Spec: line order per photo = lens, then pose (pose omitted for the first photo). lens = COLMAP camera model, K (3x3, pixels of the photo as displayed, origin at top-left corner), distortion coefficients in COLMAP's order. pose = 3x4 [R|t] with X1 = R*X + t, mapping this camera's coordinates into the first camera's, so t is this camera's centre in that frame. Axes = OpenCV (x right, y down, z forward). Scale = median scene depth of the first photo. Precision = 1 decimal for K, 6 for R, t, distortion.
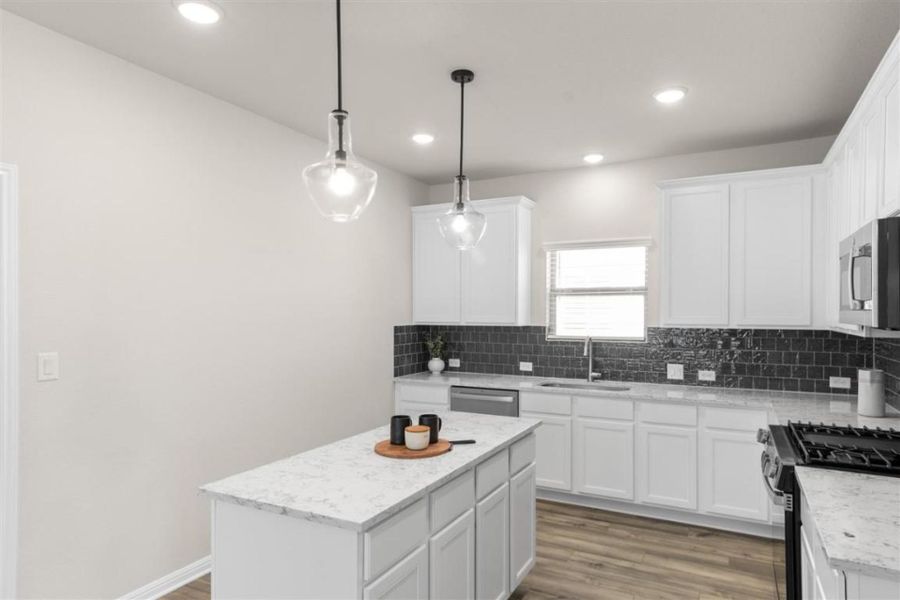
lens RADIAL K [[510.7, 0, 488.8], [0, 510.7, 309.6], [0, 0, 1]] dist [0.027439, 0.000160]
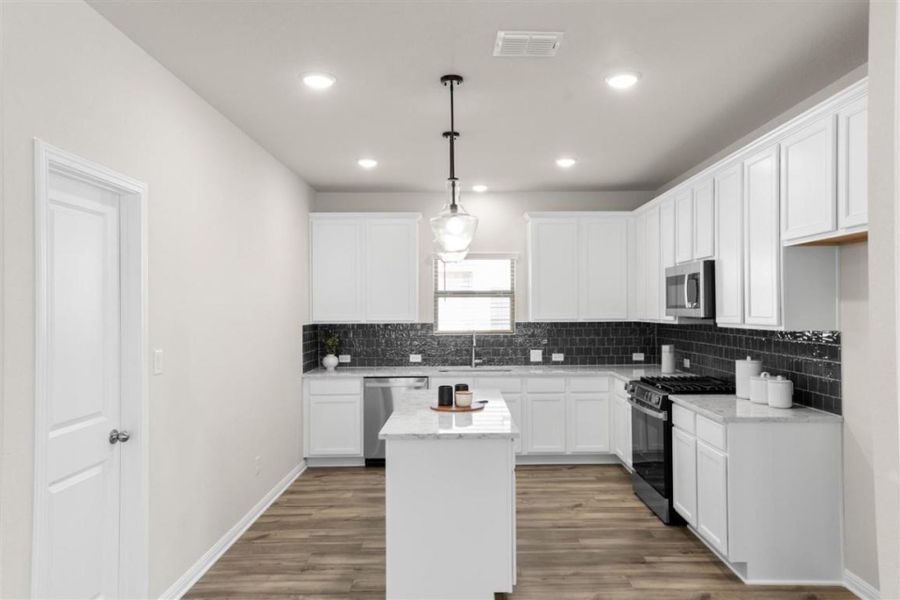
lens RADIAL K [[578.5, 0, 450.0], [0, 578.5, 300.0], [0, 0, 1]] dist [0.005774, 0.005234]
pose [[0.901120, 0.000884, 0.433568, -0.477258], [0.005349, 0.999899, -0.013156, -0.003130], [-0.433536, 0.014175, 0.901025, -0.241953]]
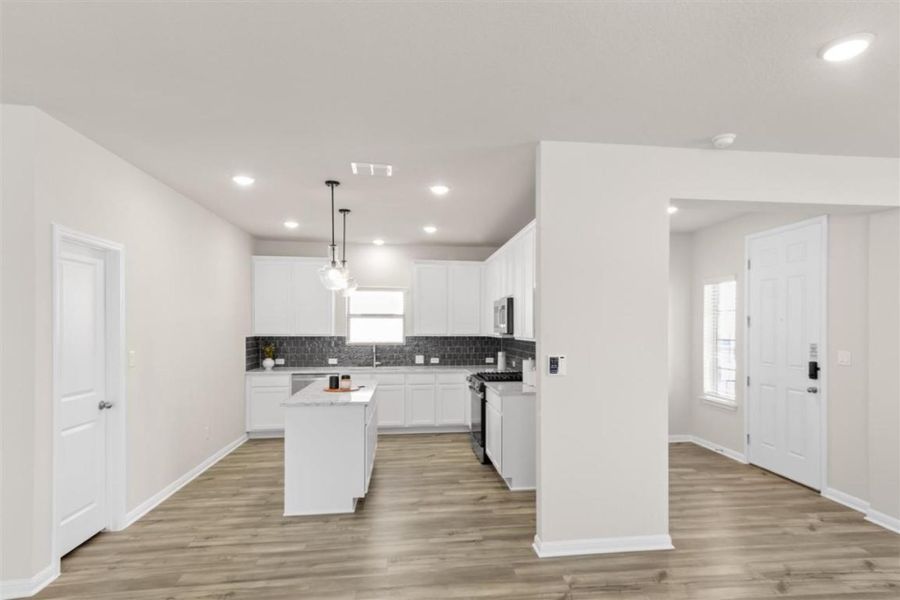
lens RADIAL K [[477.7, 0, 471.3], [0, 477.7, 327.3], [0, 0, 1]] dist [-0.002712, -0.001626]
pose [[0.826806, 0.002098, 0.562484, -0.468213], [-0.005641, 0.999974, 0.004562, -0.006132], [-0.562459, -0.006945, 0.826796, -0.561039]]
